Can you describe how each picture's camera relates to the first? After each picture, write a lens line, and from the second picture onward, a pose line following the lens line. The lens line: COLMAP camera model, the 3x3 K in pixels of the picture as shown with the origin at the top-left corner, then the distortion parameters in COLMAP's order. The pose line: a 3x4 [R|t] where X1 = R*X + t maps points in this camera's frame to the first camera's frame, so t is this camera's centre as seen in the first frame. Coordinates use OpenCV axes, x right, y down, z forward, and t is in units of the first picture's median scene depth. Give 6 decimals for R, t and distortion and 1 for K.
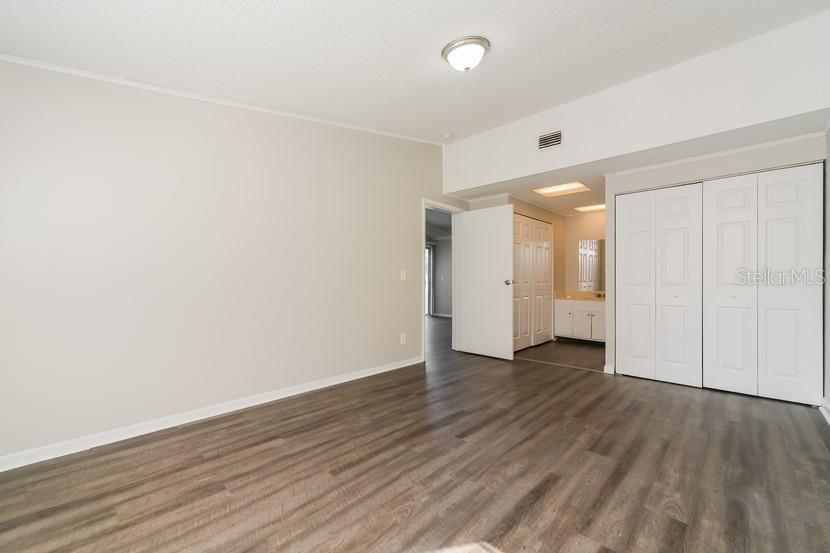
lens RADIAL K [[341.7, 0, 414.3], [0, 341.7, 276.2], [0, 0, 1]] dist [0.000109, 0.000357]
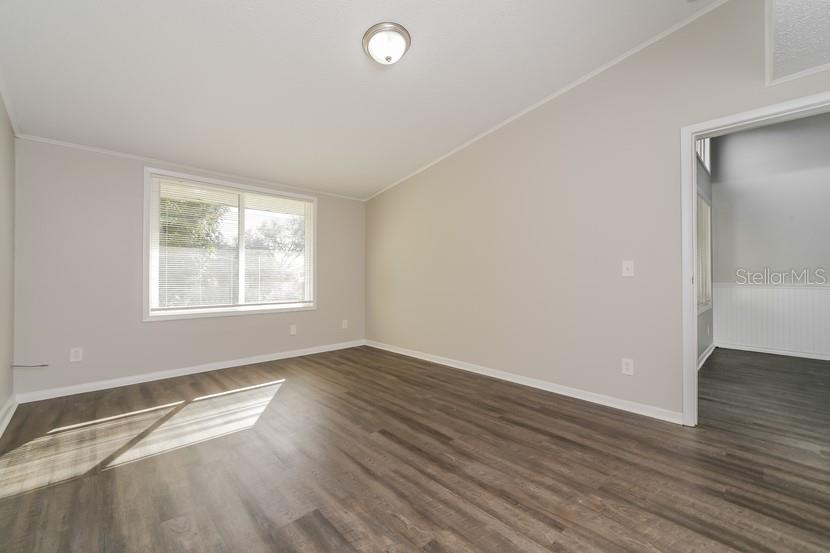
lens RADIAL K [[332.2, 0, 418.8], [0, 332.2, 276.4], [0, 0, 1]] dist [-0.008222, 0.000113]
pose [[-0.030641, 0.000354, -0.999530, 1.130133], [0.007250, 0.999974, 0.000132, 0.013921], [0.999504, -0.007243, -0.030643, 1.164812]]
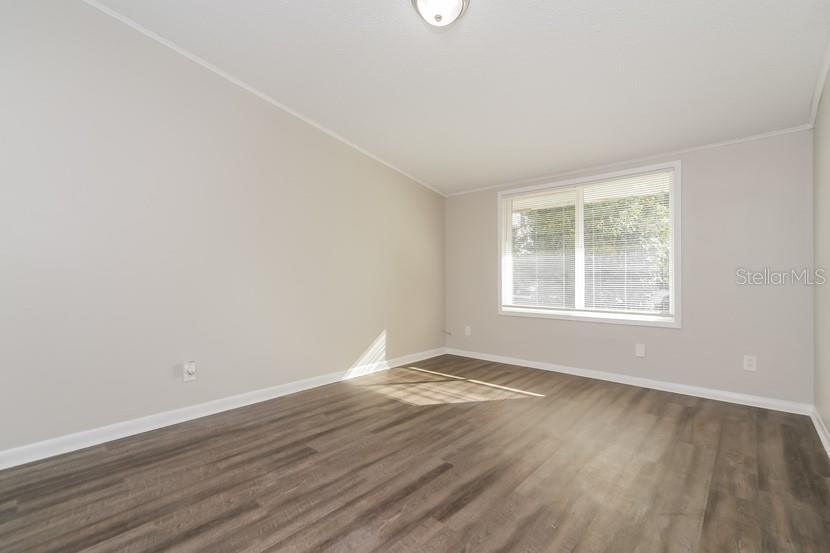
lens RADIAL K [[371.7, 0, 415.5], [0, 371.7, 277.2], [0, 0, 1]] dist [-0.001708, -0.000101]
pose [[-0.999222, 0.001245, -0.039424, 0.252931], [0.001692, 0.999934, -0.011323, 0.019253], [0.039407, -0.011381, -0.999158, 1.951341]]
